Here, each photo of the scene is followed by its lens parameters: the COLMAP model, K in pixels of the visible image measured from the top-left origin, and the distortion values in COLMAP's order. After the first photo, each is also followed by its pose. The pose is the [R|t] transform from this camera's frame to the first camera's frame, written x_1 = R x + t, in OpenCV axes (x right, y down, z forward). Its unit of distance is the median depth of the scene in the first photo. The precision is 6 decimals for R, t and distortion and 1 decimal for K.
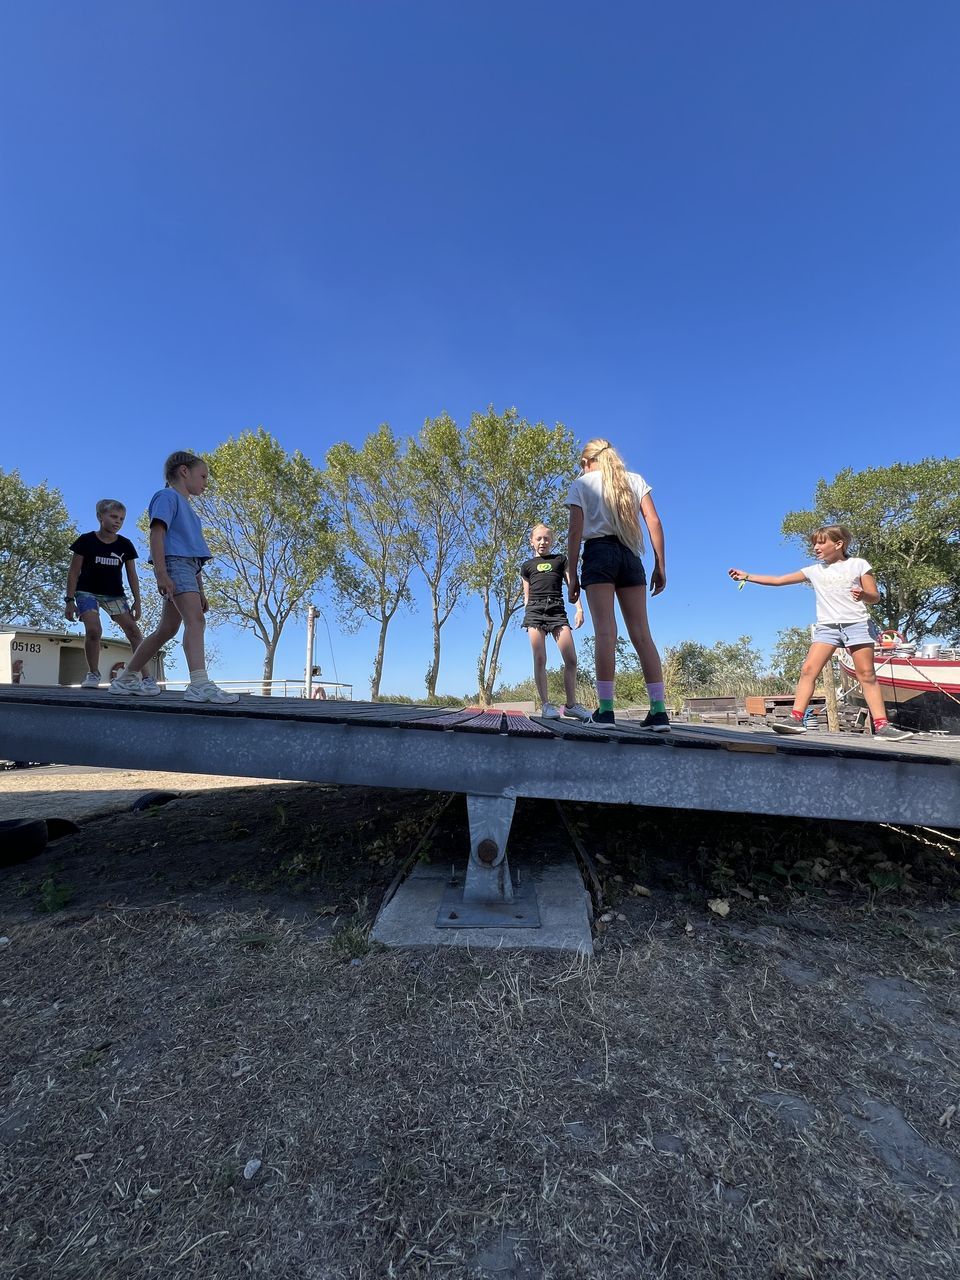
lens RADIAL K [[514.7, 0, 482.0], [0, 514.7, 638.1], [0, 0, 1]] dist [-0.000694, 0.000321]
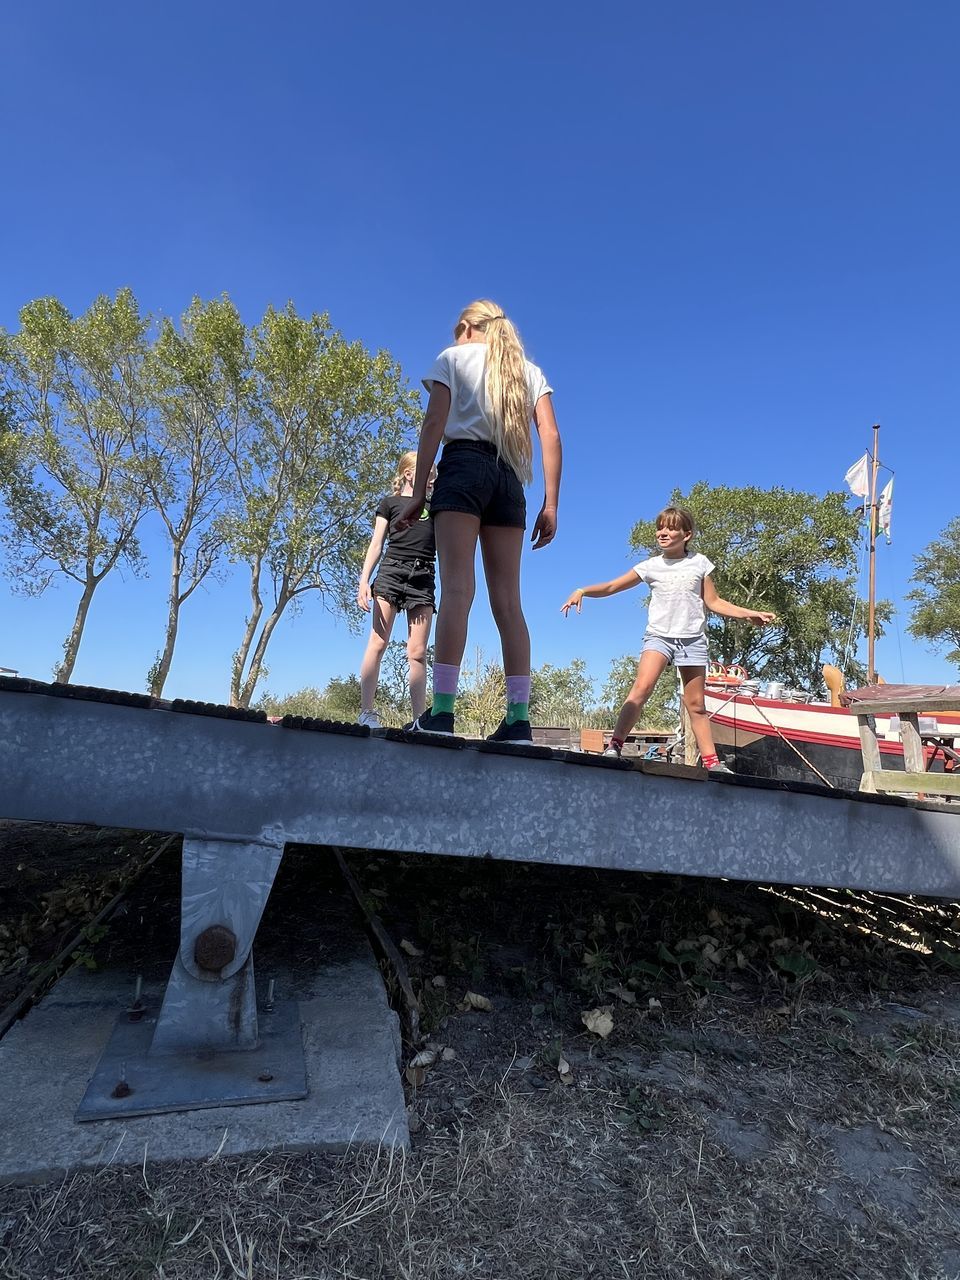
lens RADIAL K [[675.5, 0, 479.3], [0, 675.5, 642.5], [0, 0, 1]] dist [-0.003310, -0.000800]
pose [[0.937280, 0.110944, 0.330450, 0.001604], [-0.109790, 0.993706, -0.022215, 0.085694], [-0.330835, -0.015459, 0.943562, 0.249937]]
